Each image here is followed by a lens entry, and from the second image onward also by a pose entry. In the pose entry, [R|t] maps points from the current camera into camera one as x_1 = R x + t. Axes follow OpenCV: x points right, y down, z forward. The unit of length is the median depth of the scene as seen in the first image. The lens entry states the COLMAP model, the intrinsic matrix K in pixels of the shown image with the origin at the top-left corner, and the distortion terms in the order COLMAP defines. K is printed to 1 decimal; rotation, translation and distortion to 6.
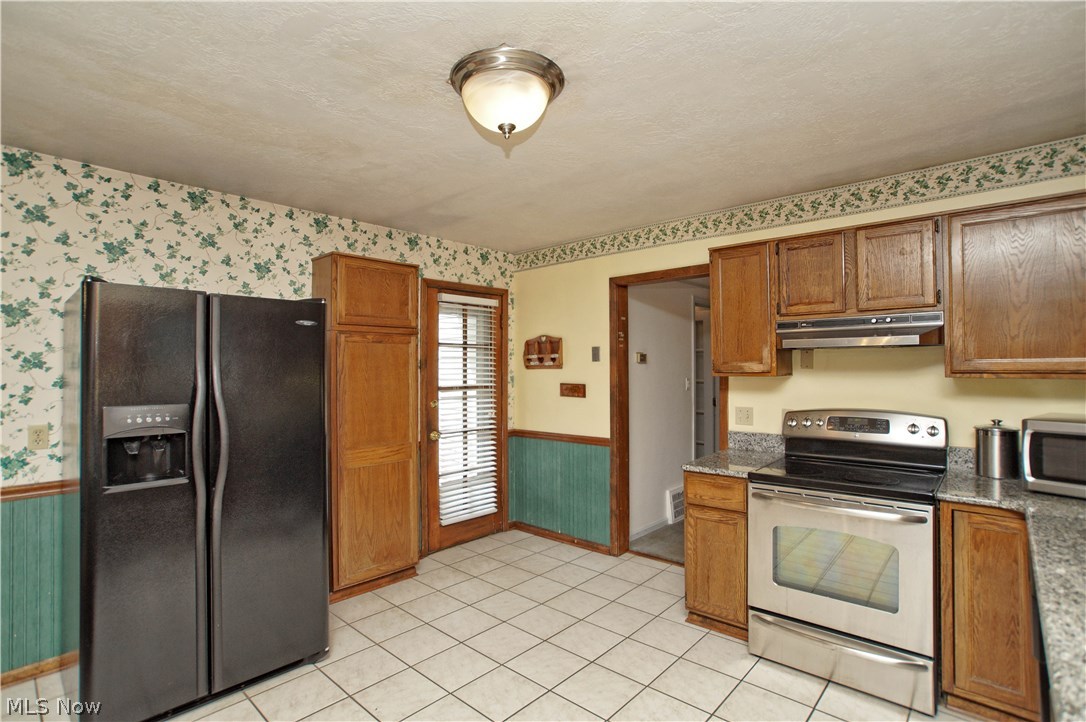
lens RADIAL K [[522.4, 0, 549.7], [0, 522.4, 363.4], [0, 0, 1]] dist [-0.039353, 0.013341]
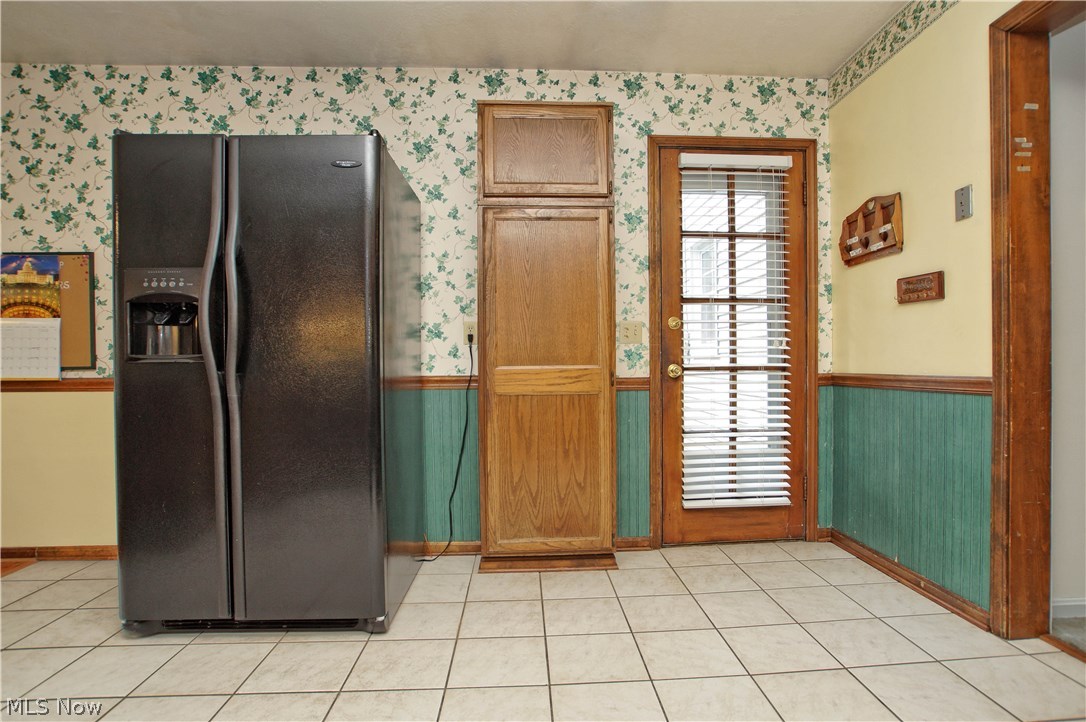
lens RADIAL K [[578.1, 0, 536.2], [0, 578.1, 360.7], [0, 0, 1]] dist [-0.055968, 0.019754]
pose [[0.714551, 0.002184, -0.699580, 0.172563], [0.014756, 0.999726, 0.018193, 0.113530], [0.699428, -0.023323, 0.714323, 0.367000]]
